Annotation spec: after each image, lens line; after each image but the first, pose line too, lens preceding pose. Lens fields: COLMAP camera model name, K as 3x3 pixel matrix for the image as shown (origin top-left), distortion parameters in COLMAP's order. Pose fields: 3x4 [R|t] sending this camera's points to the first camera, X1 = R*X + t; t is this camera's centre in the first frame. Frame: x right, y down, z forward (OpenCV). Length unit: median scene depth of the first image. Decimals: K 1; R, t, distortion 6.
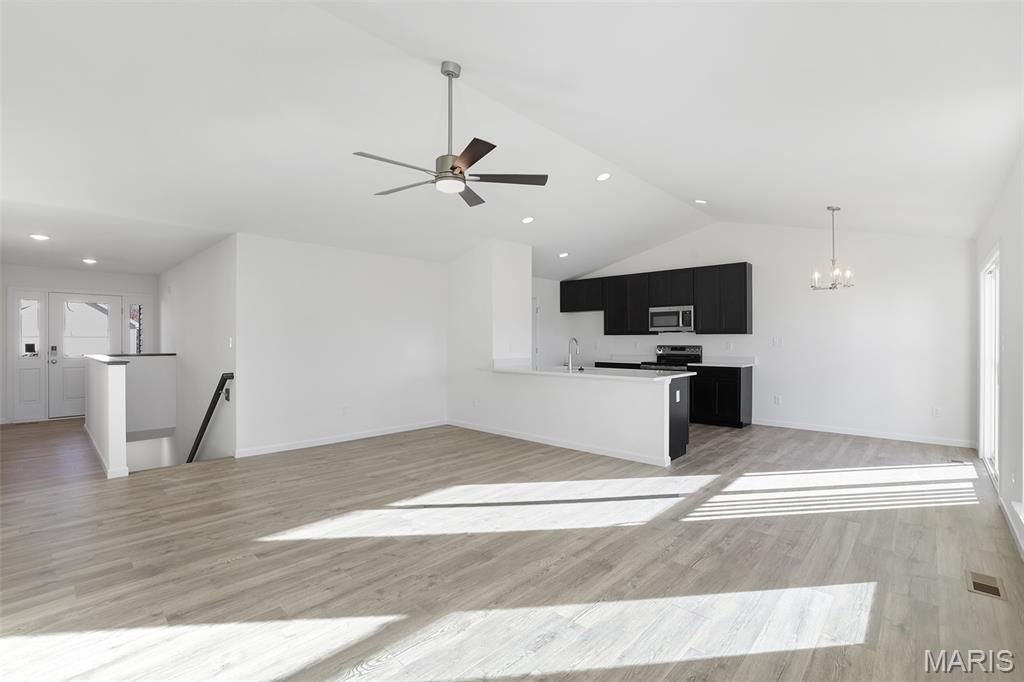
lens RADIAL K [[452.2, 0, 509.2], [0, 452.2, 340.4], [0, 0, 1]] dist [-0.050596, 0.015924]
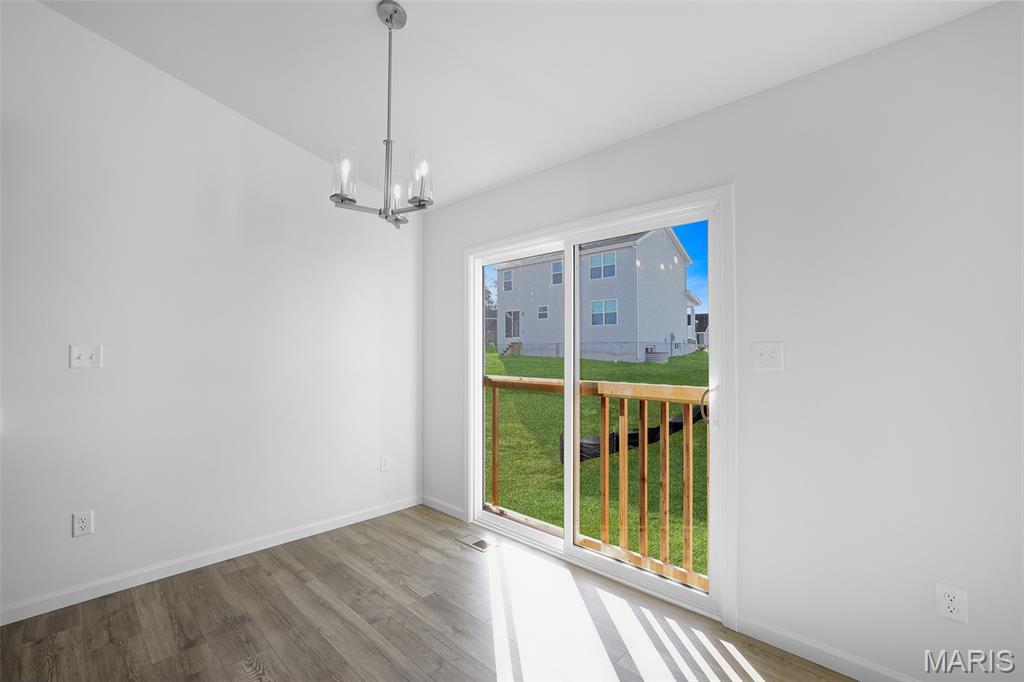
lens RADIAL K [[440.9, 0, 507.0], [0, 440.9, 341.8], [0, 0, 1]] dist [-0.035202, 0.010654]
pose [[0.017887, 0.023992, 0.999552, 0.268910], [0.000266, 0.999712, -0.024000, -0.000501], [-0.999840, 0.000695, 0.017876, 0.658482]]
